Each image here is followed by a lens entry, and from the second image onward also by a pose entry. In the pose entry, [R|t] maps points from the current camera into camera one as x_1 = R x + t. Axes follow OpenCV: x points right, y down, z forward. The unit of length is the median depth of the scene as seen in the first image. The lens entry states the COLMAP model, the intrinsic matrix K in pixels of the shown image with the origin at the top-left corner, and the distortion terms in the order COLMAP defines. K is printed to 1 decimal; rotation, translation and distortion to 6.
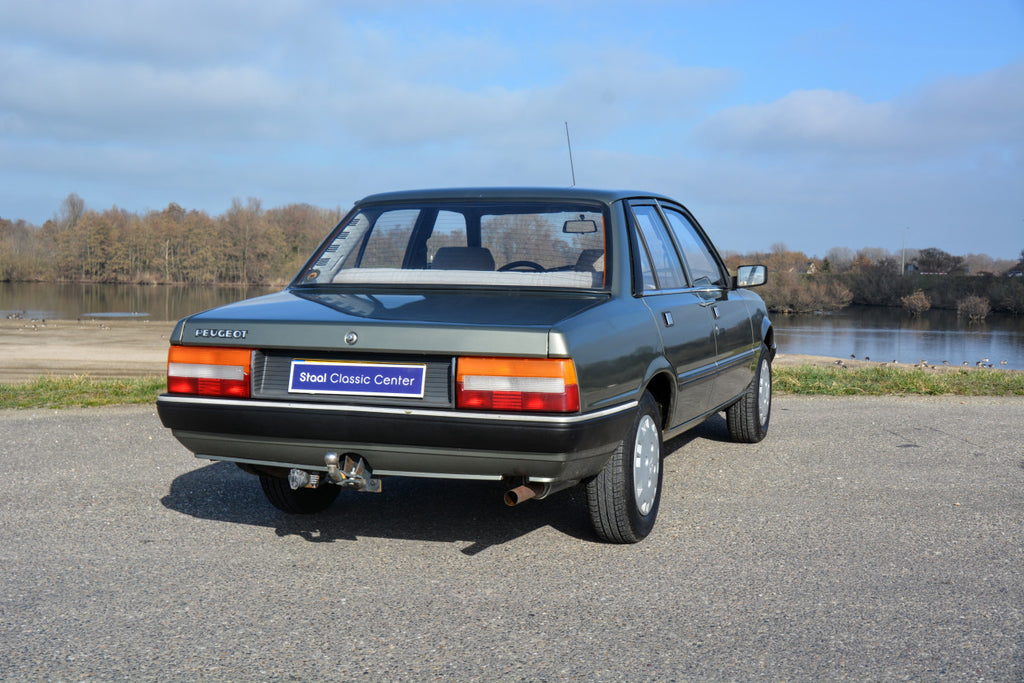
lens RADIAL K [[1292.0, 0, 507.5], [0, 1292.0, 338.8], [0, 0, 1]] dist [0.096808, 0.000000]
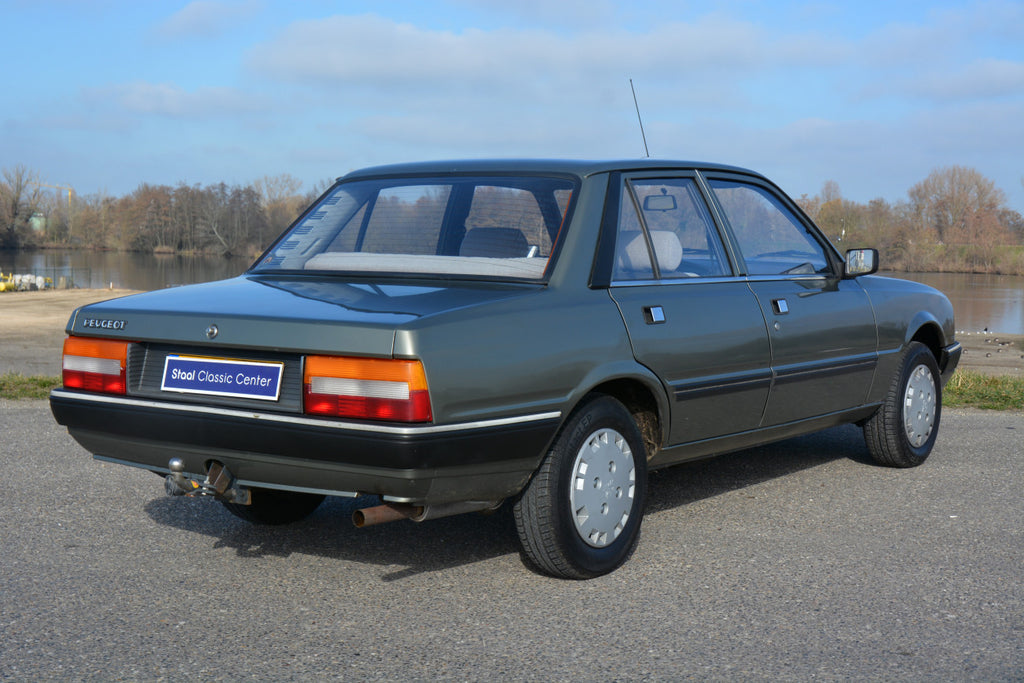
lens RADIAL K [[1480.4, 0, 510.8], [0, 1480.4, 340.1], [0, 0, 1]] dist [0.182791, 0.000000]
pose [[0.961770, 0.018697, -0.273221, 0.329317], [-0.016326, 0.999807, 0.010949, -0.008665], [0.273373, -0.006070, 0.961889, 0.056925]]
